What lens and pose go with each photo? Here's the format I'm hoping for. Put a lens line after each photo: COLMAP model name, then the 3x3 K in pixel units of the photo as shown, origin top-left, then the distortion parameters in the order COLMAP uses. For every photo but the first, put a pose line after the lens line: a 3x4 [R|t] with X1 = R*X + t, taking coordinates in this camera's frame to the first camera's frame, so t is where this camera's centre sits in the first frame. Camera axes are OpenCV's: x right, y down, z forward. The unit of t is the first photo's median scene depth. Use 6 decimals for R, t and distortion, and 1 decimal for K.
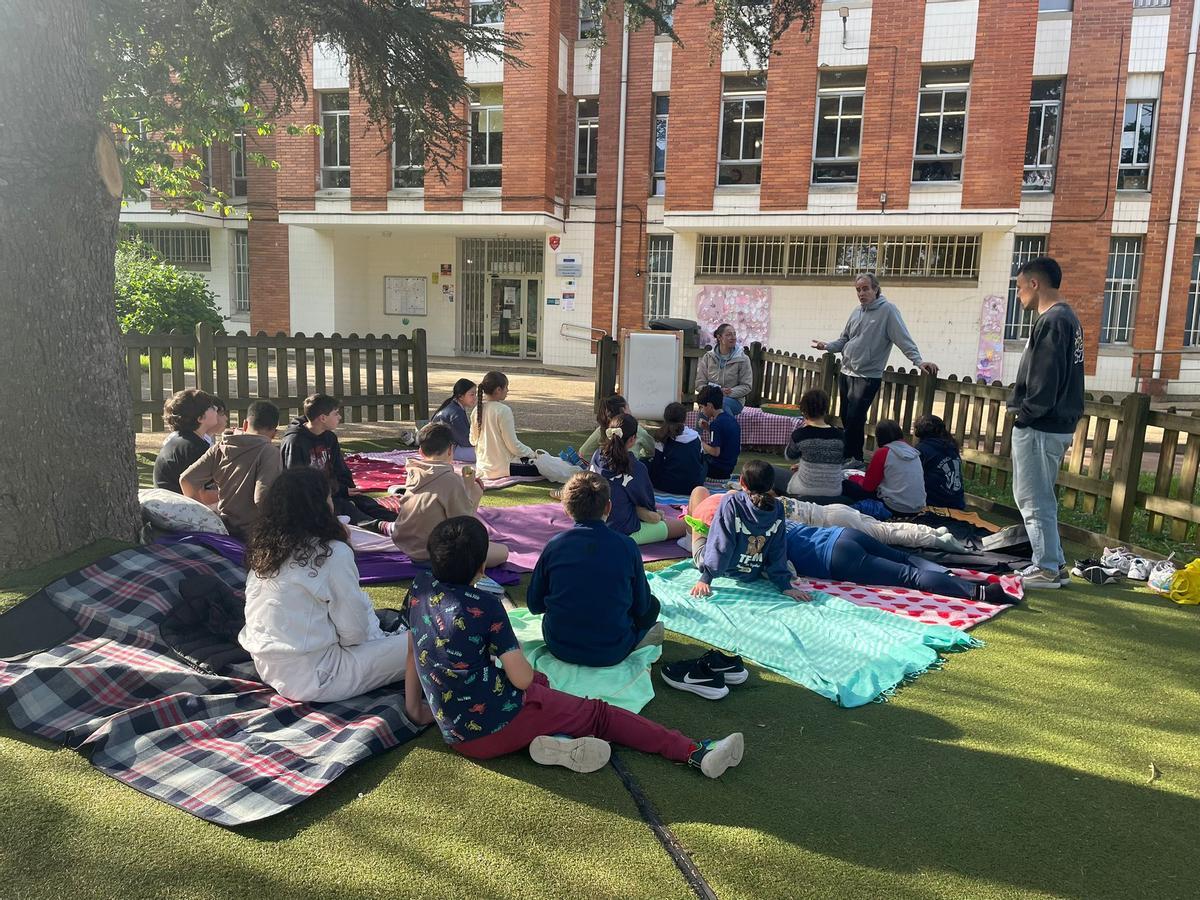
lens RADIAL K [[926.6, 0, 590.7], [0, 926.6, 460.1], [0, 0, 1]] dist [0.092331, -0.128959]
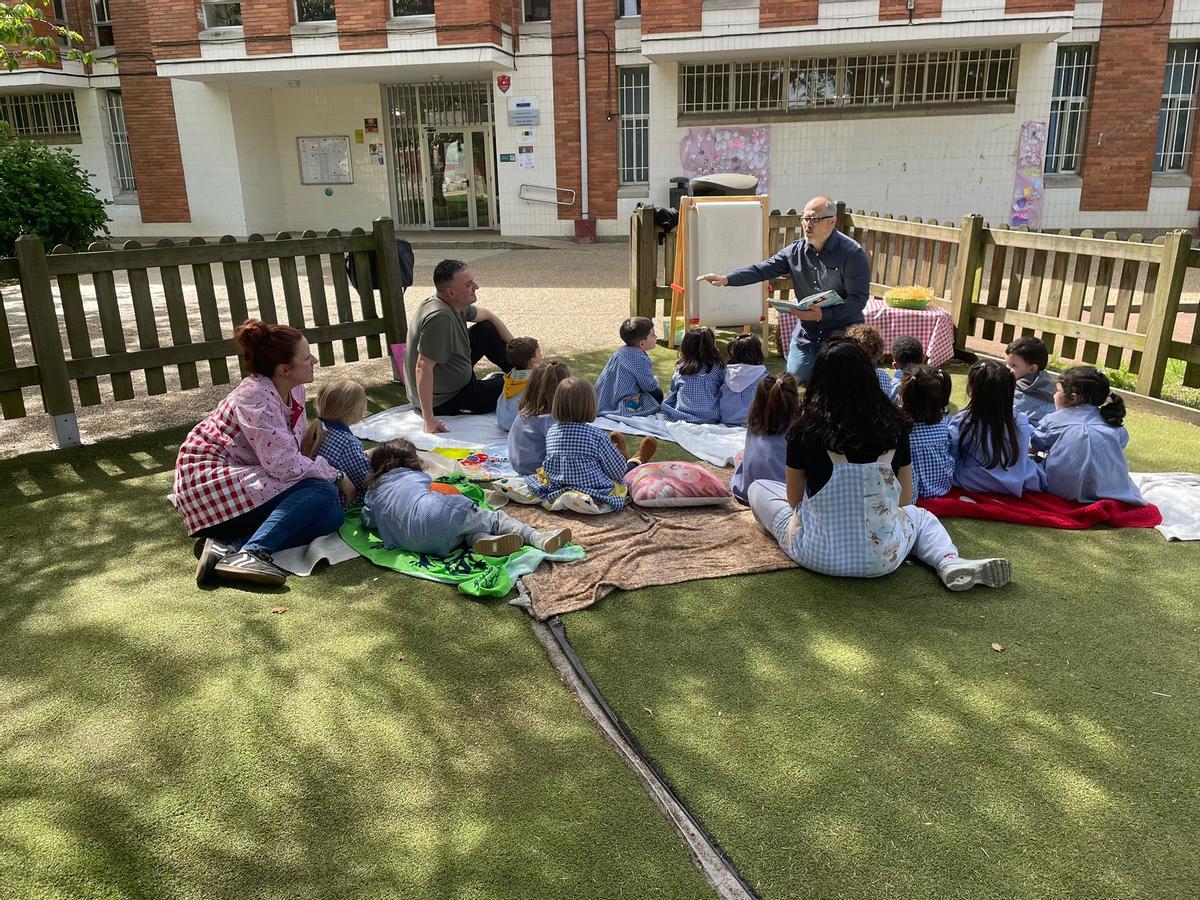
lens RADIAL K [[921.2, 0, 600.0], [0, 921.2, 450.0], [0, 0, 1]] dist [0.087393, -0.119108]
pose [[0.994230, -0.080380, 0.071029, -0.040713], [0.069380, 0.986896, 0.145683, -0.029149], [-0.081808, -0.139914, 0.986778, 0.141542]]
